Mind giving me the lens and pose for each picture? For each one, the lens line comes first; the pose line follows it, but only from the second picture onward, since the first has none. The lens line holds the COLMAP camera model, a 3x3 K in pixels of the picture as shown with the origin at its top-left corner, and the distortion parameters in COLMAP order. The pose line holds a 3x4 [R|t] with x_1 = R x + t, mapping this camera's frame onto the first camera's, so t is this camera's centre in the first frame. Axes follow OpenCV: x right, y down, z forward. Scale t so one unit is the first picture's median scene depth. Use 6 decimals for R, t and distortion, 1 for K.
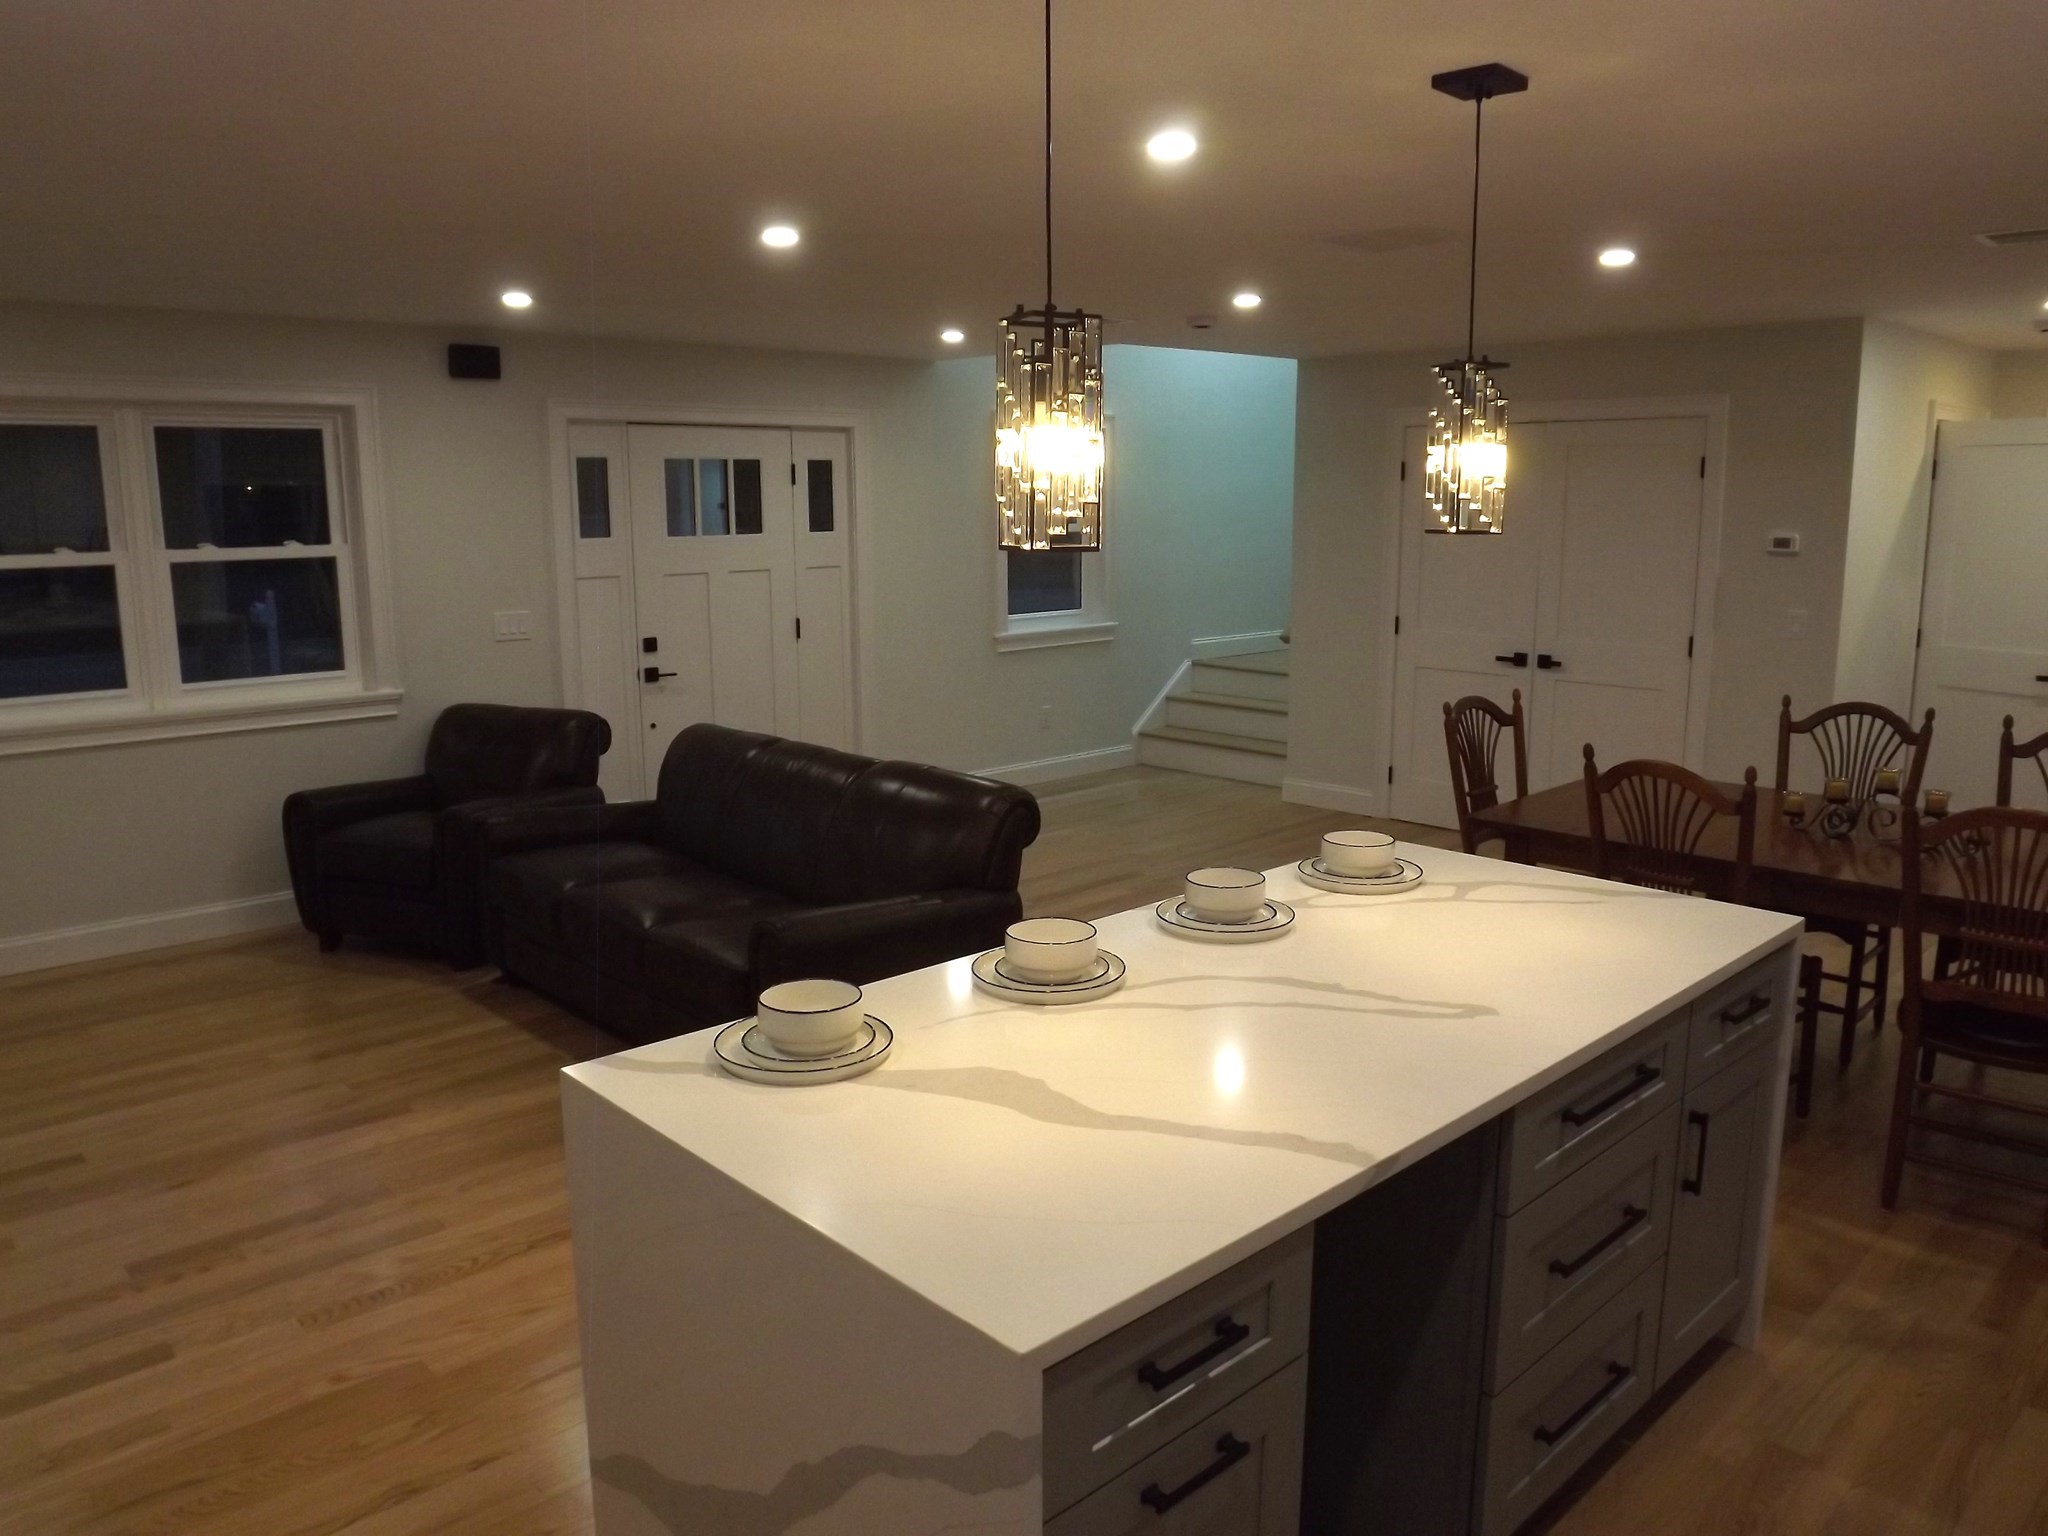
lens RADIAL K [[1479.4, 0, 1024.0], [0, 1479.4, 768.0], [0, 0, 1]] dist [-0.053591, 0.001300]
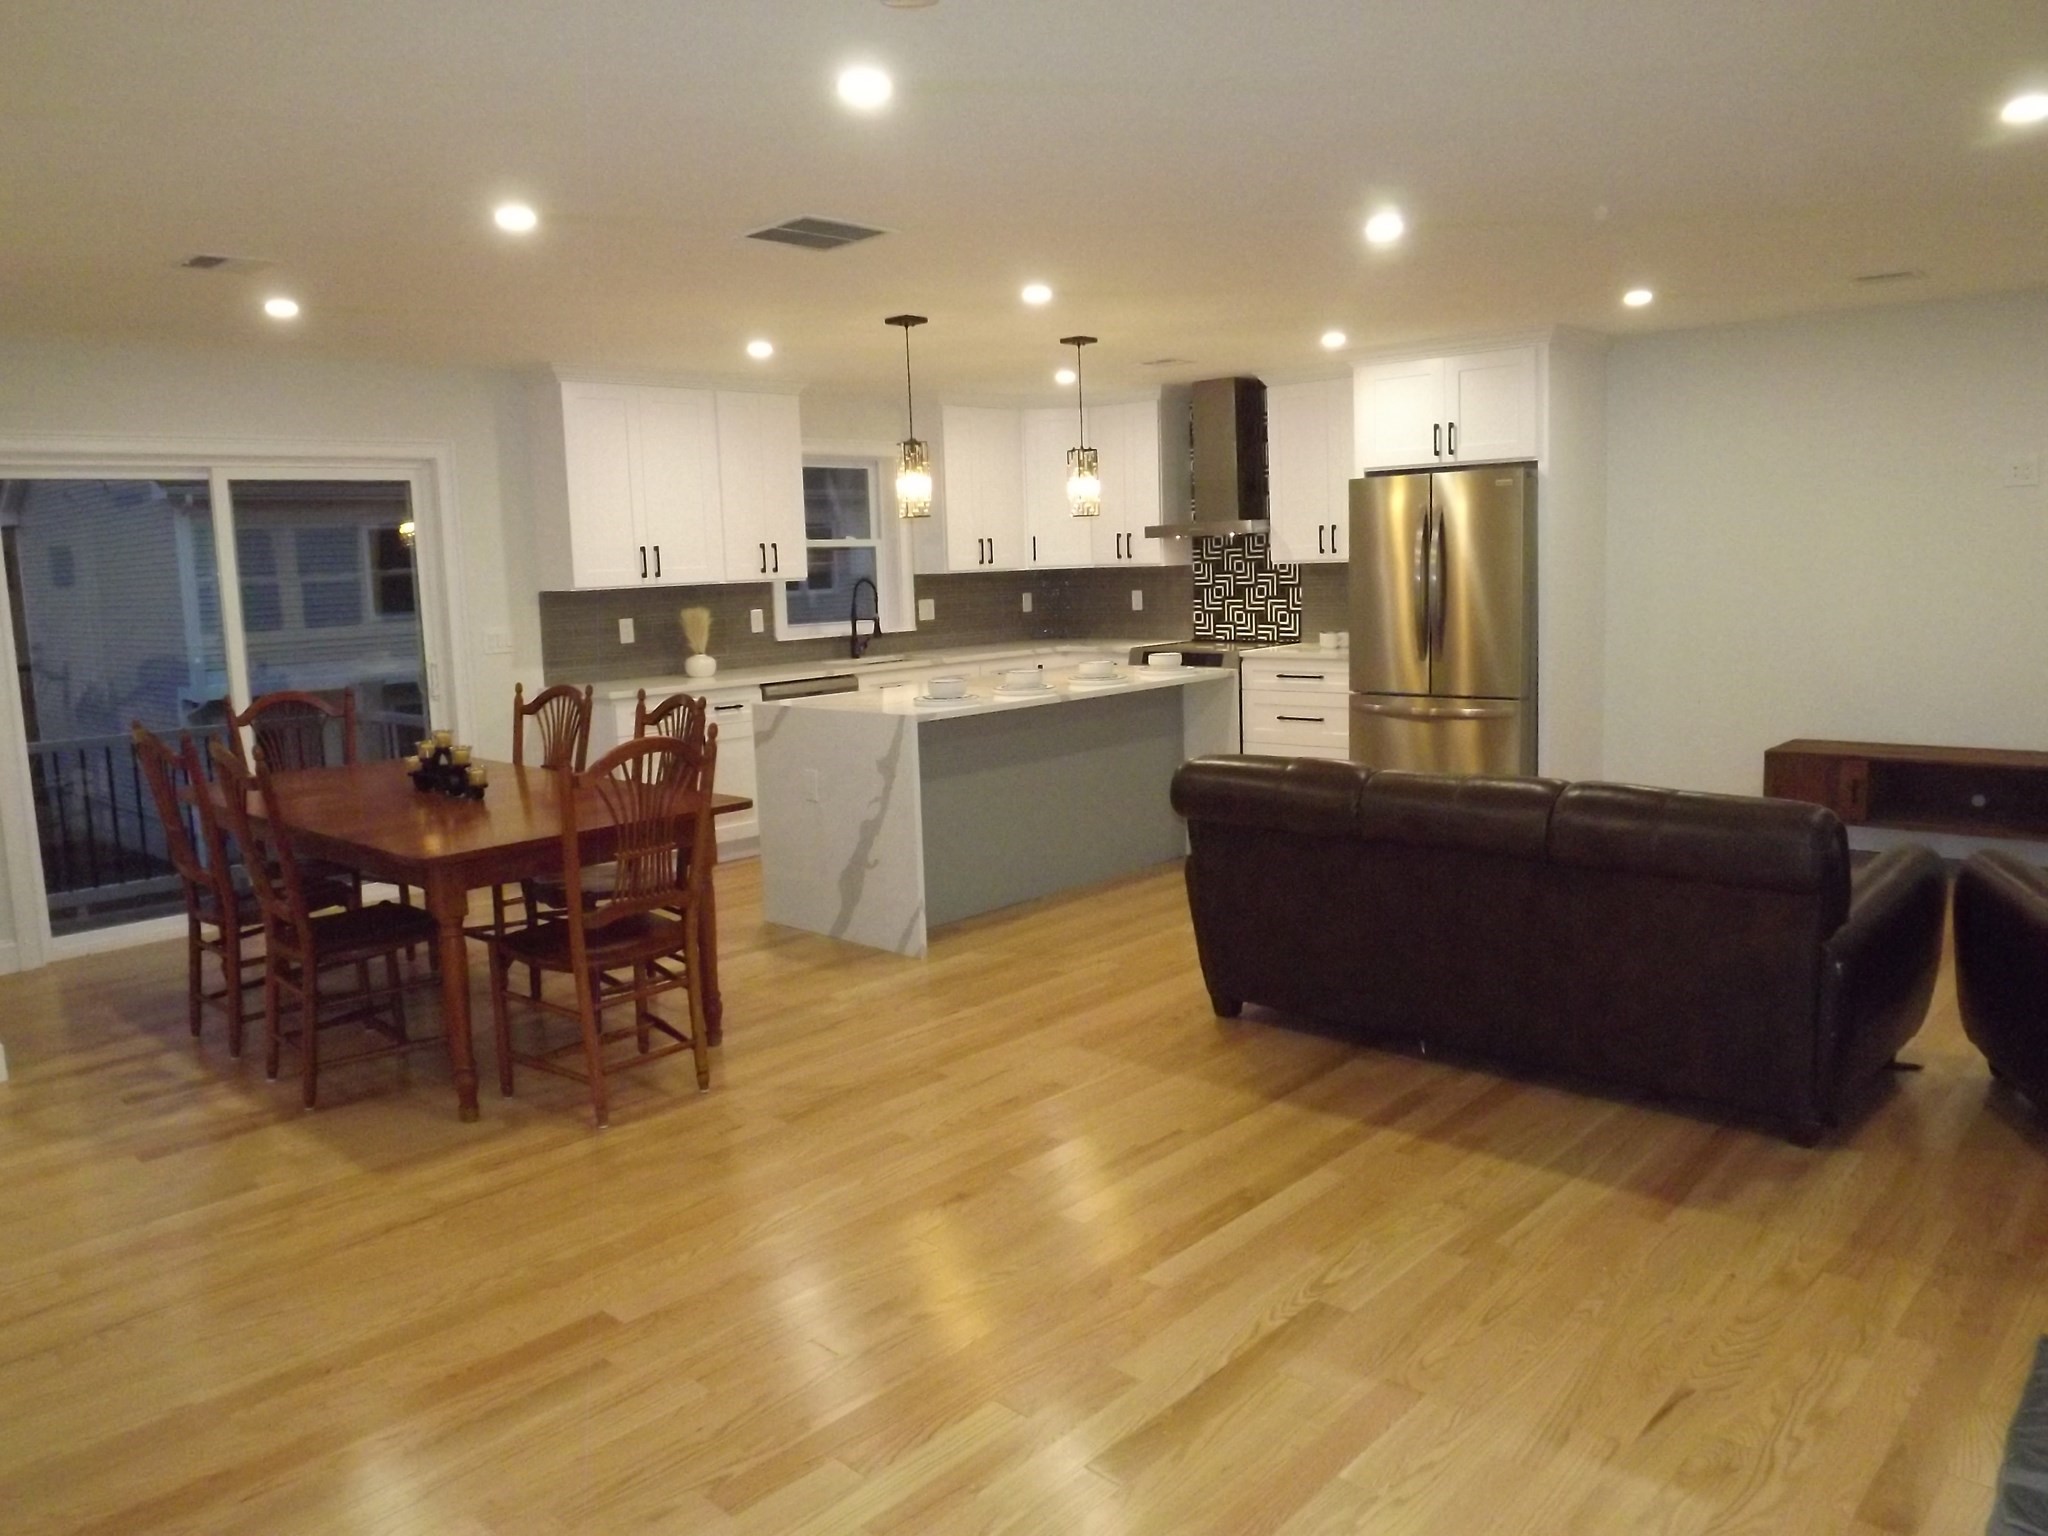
lens RADIAL K [[1479.4, 0, 1024.0], [0, 1479.4, 768.0], [0, 0, 1]] dist [-0.053591, 0.001300]
pose [[-0.996251, 0.050009, -0.070595, 0.179883], [0.025126, 0.948084, 0.317025, -0.293646], [0.082784, 0.314063, -0.945786, 1.885910]]
